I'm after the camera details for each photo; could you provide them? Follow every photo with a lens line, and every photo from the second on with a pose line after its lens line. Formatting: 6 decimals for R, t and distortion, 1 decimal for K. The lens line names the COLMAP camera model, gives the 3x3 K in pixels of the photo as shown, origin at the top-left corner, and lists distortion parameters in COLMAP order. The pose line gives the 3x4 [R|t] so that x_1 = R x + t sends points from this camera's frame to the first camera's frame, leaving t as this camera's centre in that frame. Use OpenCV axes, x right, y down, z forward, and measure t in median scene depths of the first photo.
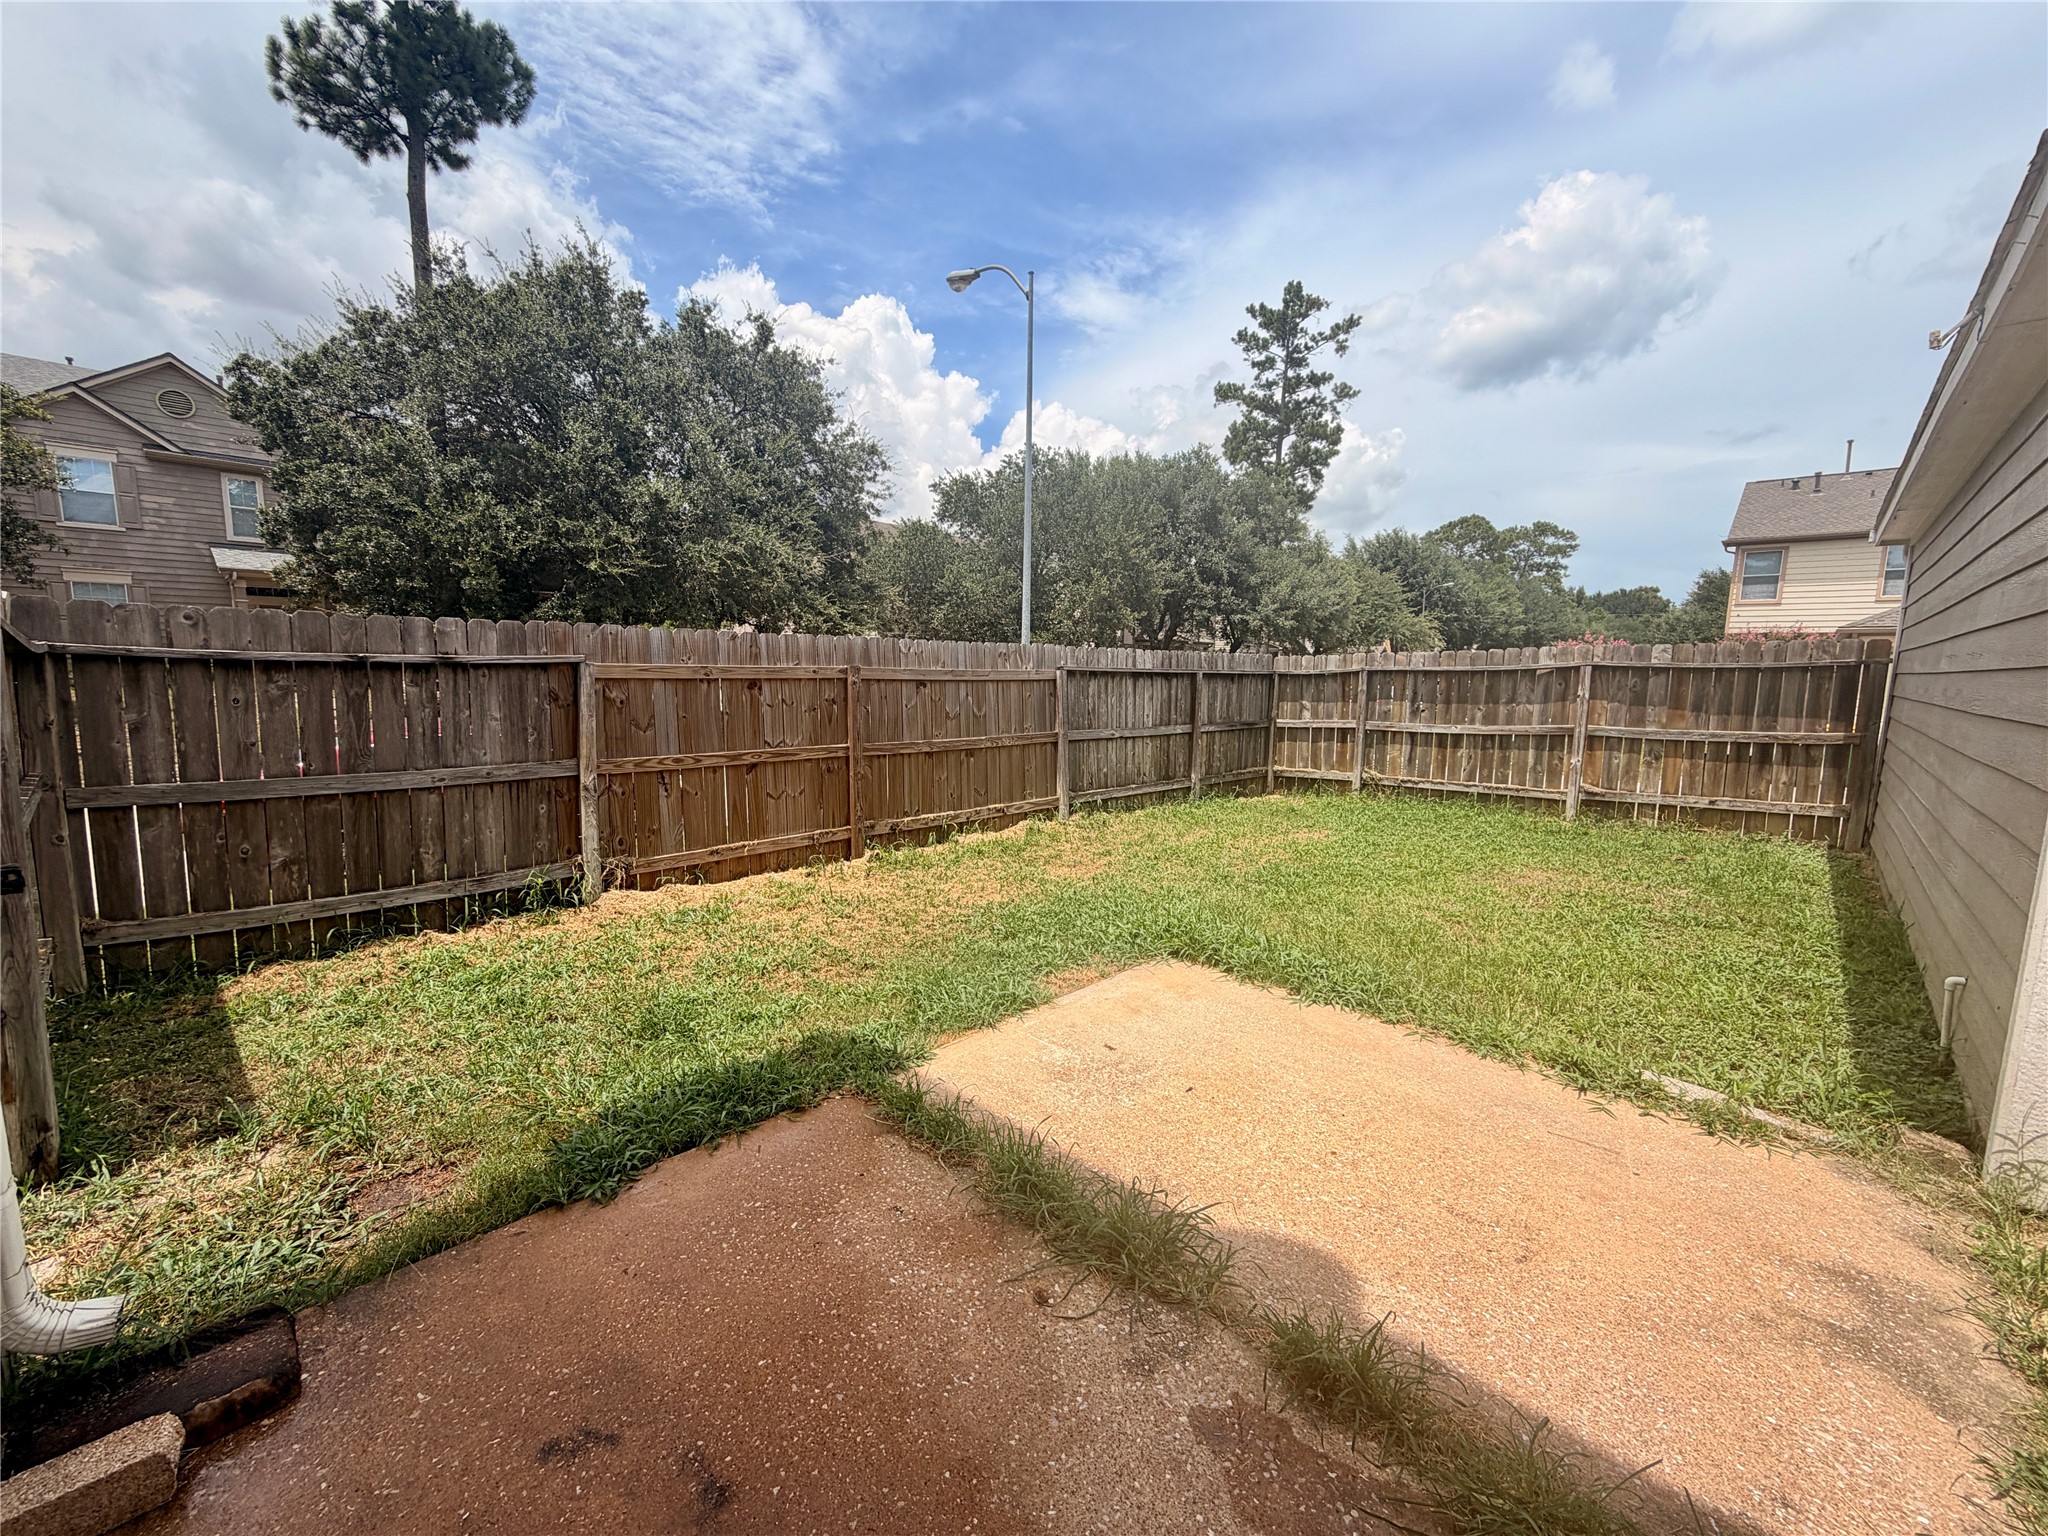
lens RADIAL K [[813.3, 0, 1018.8], [0, 813.3, 764.0], [0, 0, 1]] dist [-0.001792, -0.000301]
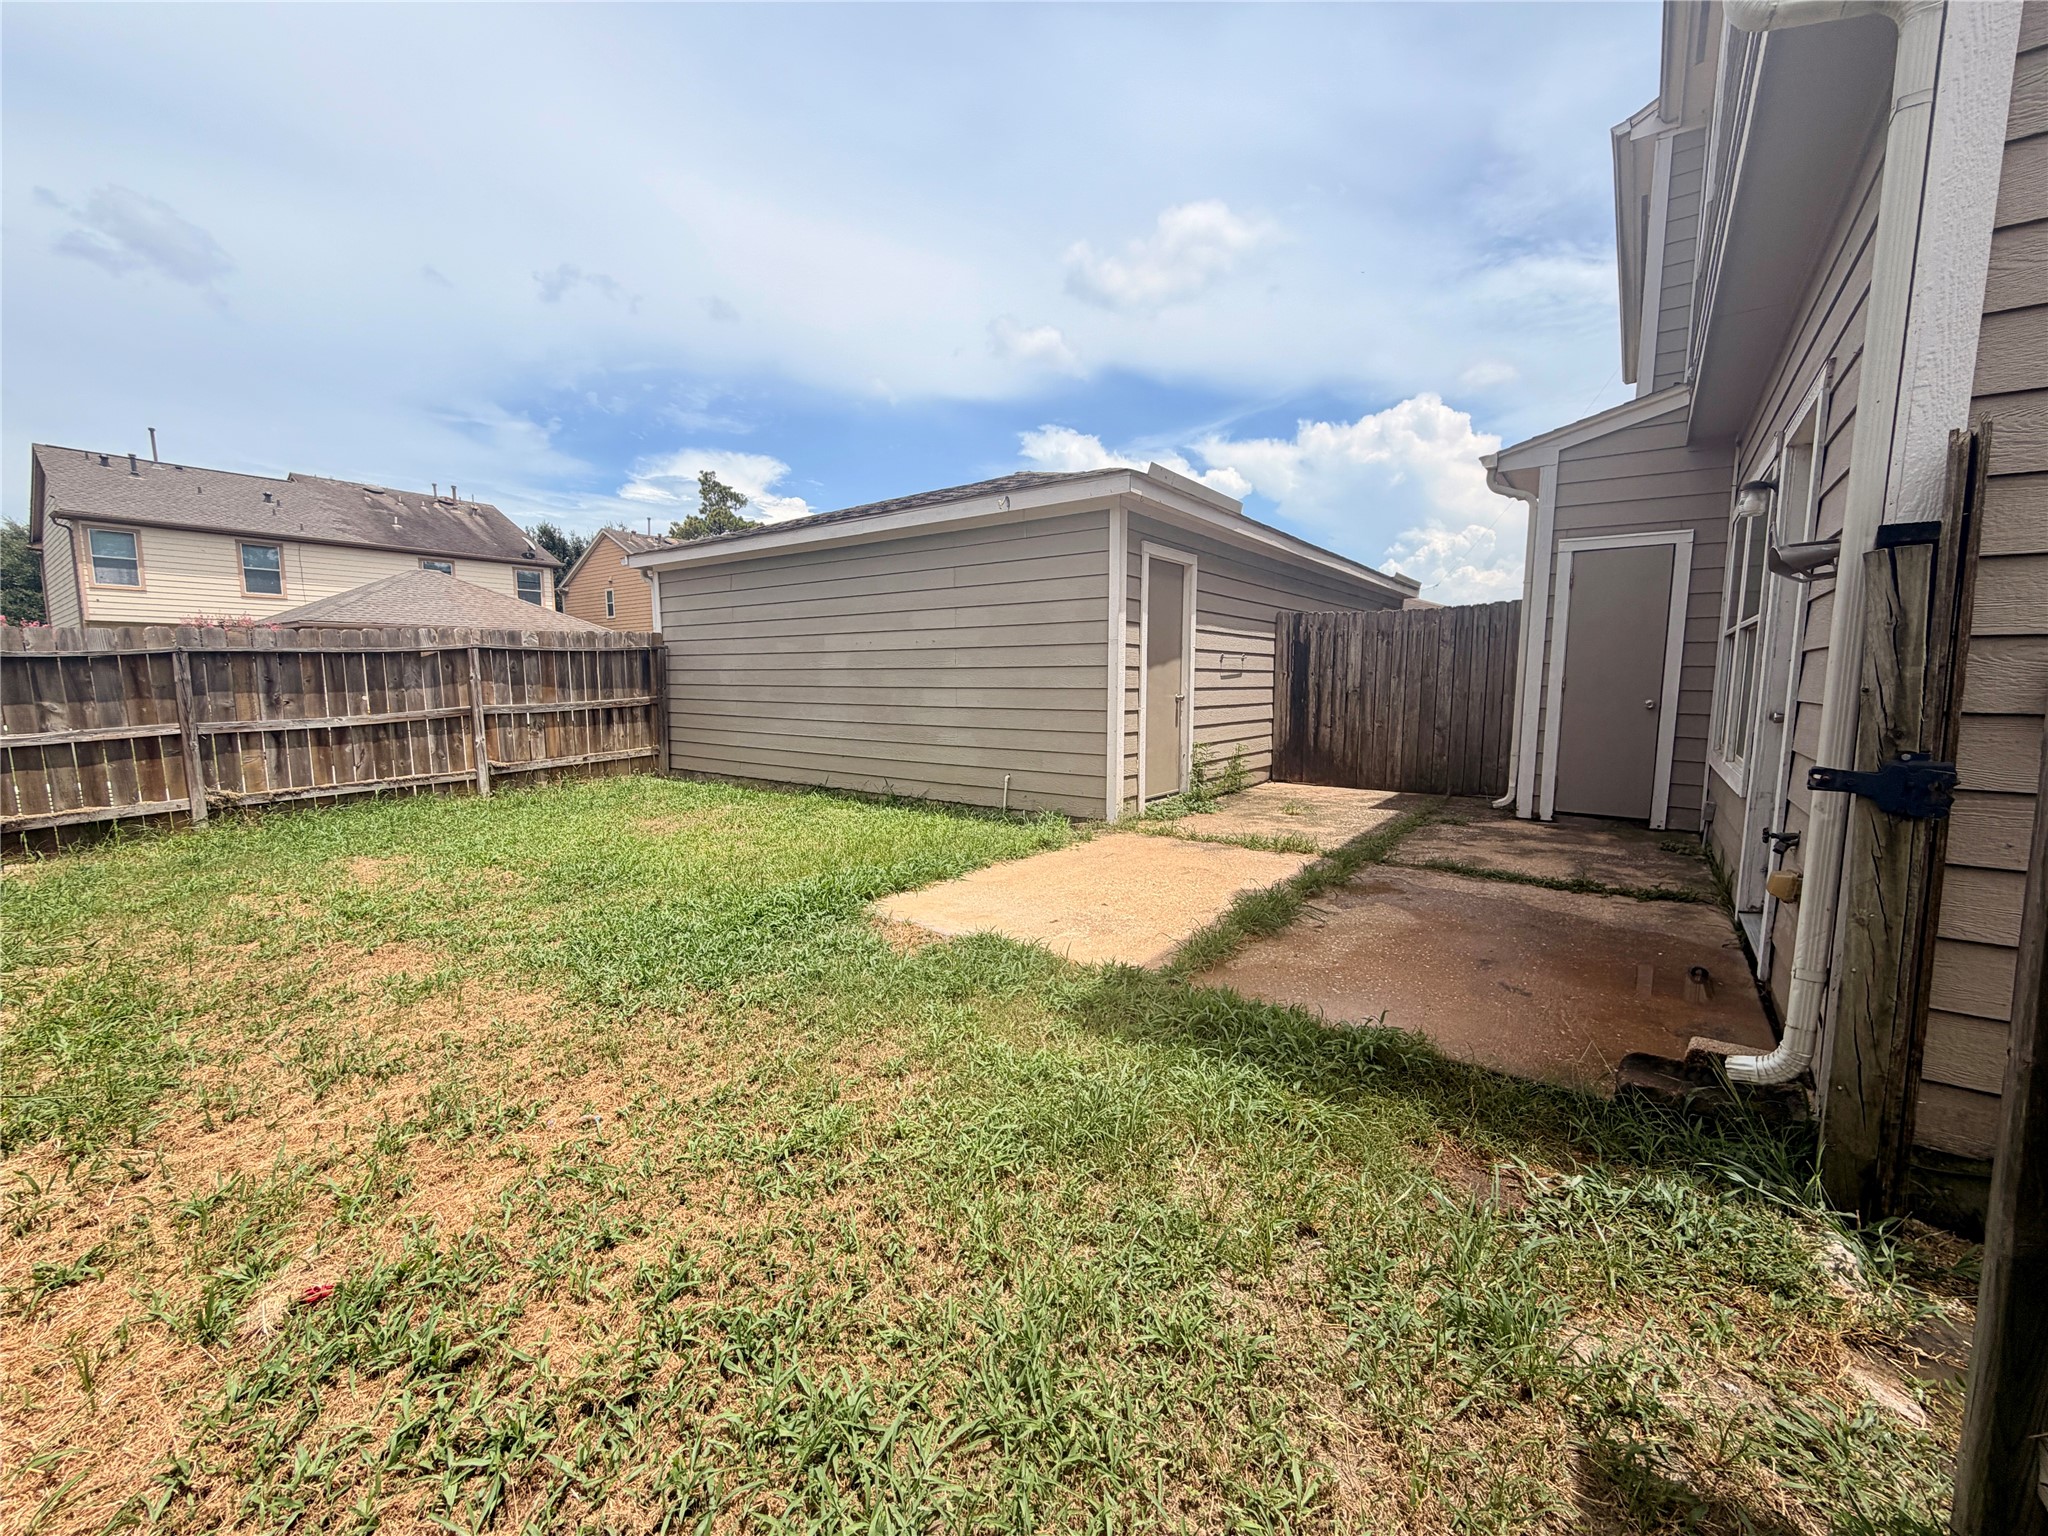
lens RADIAL K [[813.3, 0, 1018.8], [0, 813.3, 764.0], [0, 0, 1]] dist [-0.001792, -0.000301]
pose [[-0.118987, -0.124135, 0.985105, -0.413695], [0.119463, 0.983156, 0.138319, -0.033773], [-0.985683, 0.134141, -0.102154, 0.414382]]
